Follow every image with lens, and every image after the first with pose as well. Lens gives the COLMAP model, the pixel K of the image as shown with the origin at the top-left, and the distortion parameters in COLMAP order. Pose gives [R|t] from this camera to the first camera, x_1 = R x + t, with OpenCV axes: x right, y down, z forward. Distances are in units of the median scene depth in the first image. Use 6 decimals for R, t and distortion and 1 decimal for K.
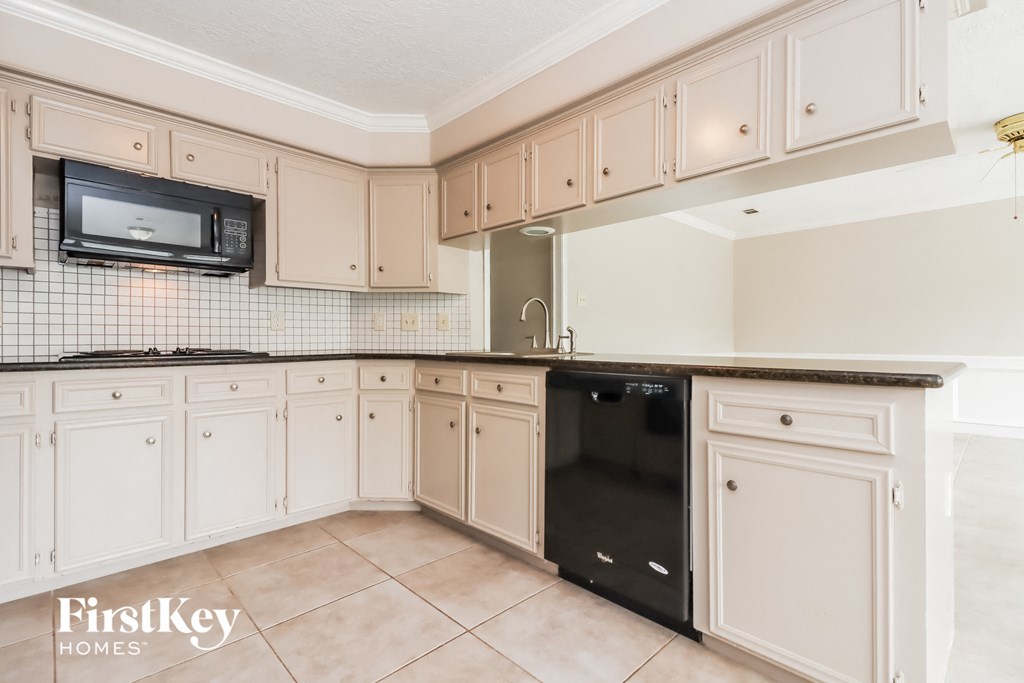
lens RADIAL K [[481.1, 0, 515.2], [0, 481.1, 340.3], [0, 0, 1]] dist [0.014953, -0.003142]
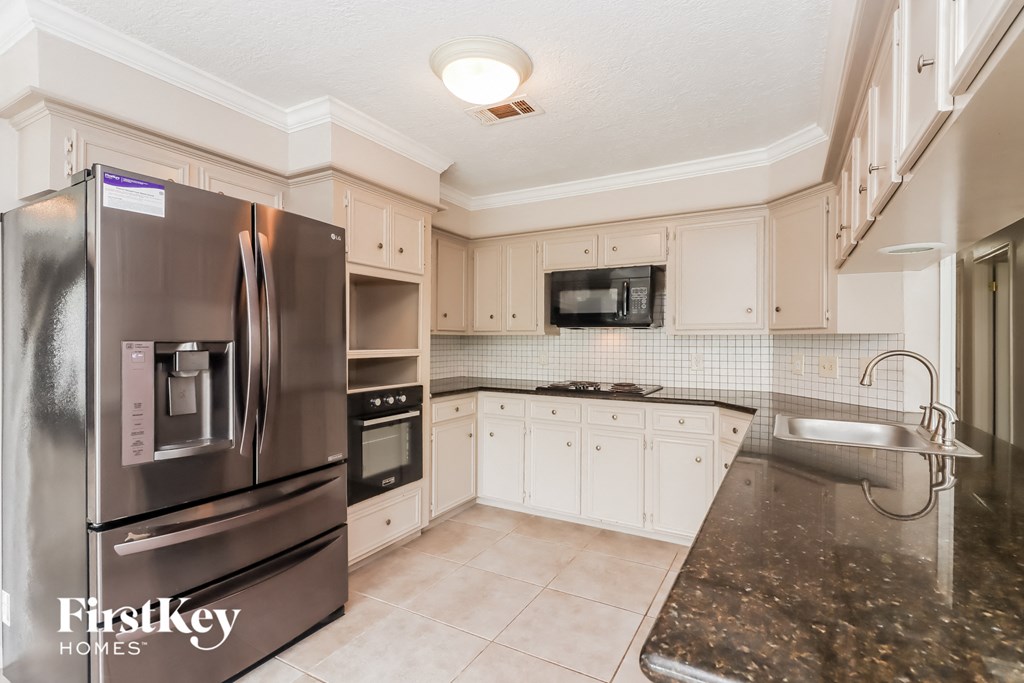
lens RADIAL K [[481.1, 0, 514.6], [0, 481.1, 341.0], [0, 0, 1]] dist [0.014953, -0.003142]
pose [[0.269954, 0.004322, -0.962864, 0.571587], [-0.008912, 0.999958, 0.001990, -0.103735], [0.962832, 0.008044, 0.269981, 0.327530]]
